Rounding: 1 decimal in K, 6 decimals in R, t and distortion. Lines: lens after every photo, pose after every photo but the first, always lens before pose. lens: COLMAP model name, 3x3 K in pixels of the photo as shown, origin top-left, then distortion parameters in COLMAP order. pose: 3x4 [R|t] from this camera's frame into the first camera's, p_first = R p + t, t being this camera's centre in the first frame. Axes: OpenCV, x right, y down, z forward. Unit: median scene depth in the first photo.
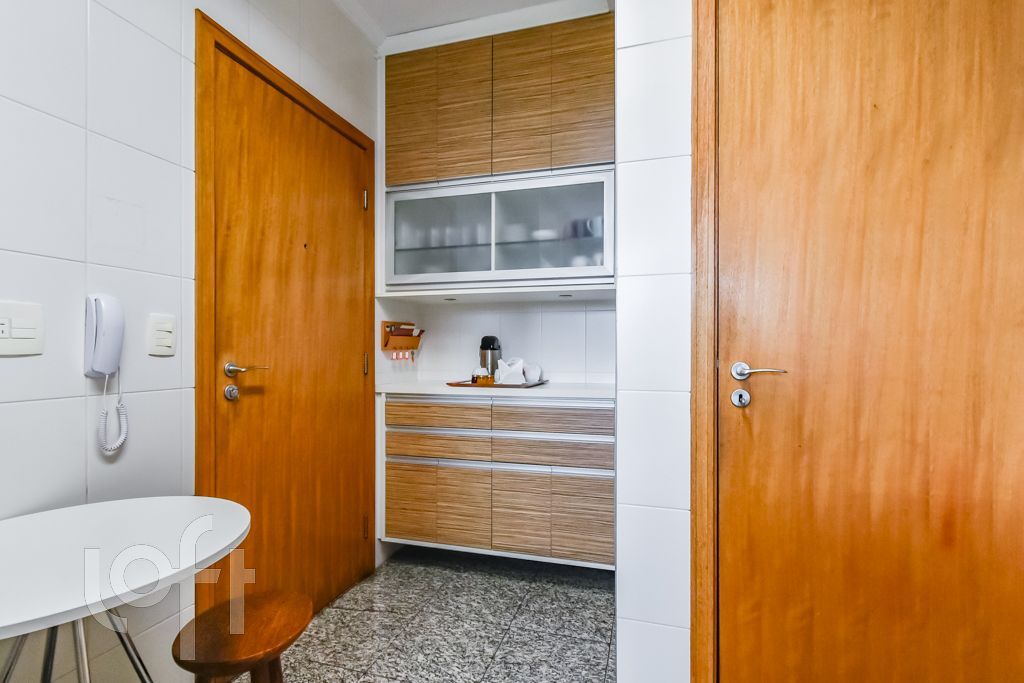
lens RADIAL K [[466.1, 0, 513.1], [0, 466.1, 348.6], [0, 0, 1]] dist [0.009351, -0.004516]
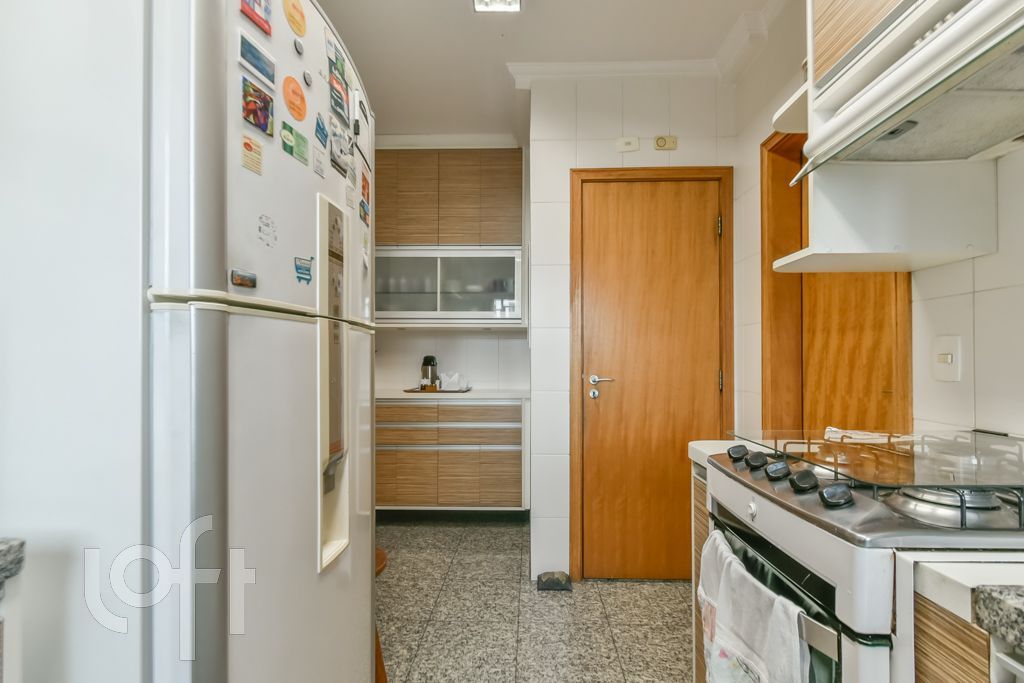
lens RADIAL K [[466.1, 0, 511.5], [0, 466.1, 348.4], [0, 0, 1]] dist [0.009351, -0.004516]
pose [[0.968033, 0.007028, 0.250725, -0.196459], [-0.001816, 0.999777, -0.021016, -0.024628], [-0.250817, 0.019889, 0.967830, -0.470852]]
